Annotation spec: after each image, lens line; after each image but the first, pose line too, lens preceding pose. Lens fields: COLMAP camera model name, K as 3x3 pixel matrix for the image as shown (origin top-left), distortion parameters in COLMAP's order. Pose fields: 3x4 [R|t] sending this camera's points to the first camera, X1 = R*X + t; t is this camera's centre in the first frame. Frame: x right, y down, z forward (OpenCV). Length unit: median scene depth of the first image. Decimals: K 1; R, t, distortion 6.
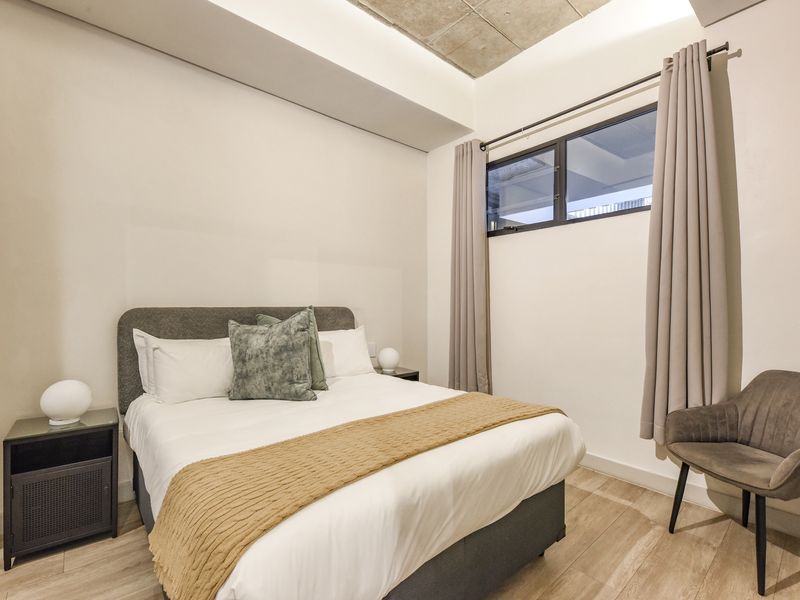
lens RADIAL K [[363.2, 0, 400.5], [0, 363.2, 308.8], [0, 0, 1]] dist [-0.000154, 0.000250]
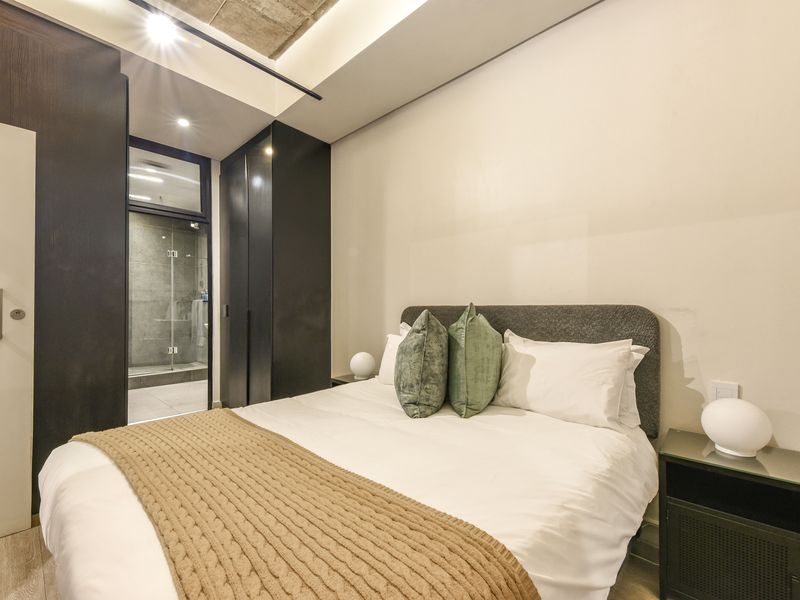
lens RADIAL K [[352.2, 0, 401.3], [0, 352.2, 304.0], [0, 0, 1]] dist [0.013963, -0.000258]
pose [[0.126421, -0.011408, -0.991911, 0.538113], [-0.008573, 0.999884, -0.012592, 0.005226], [0.991940, 0.010096, 0.126309, 0.862026]]
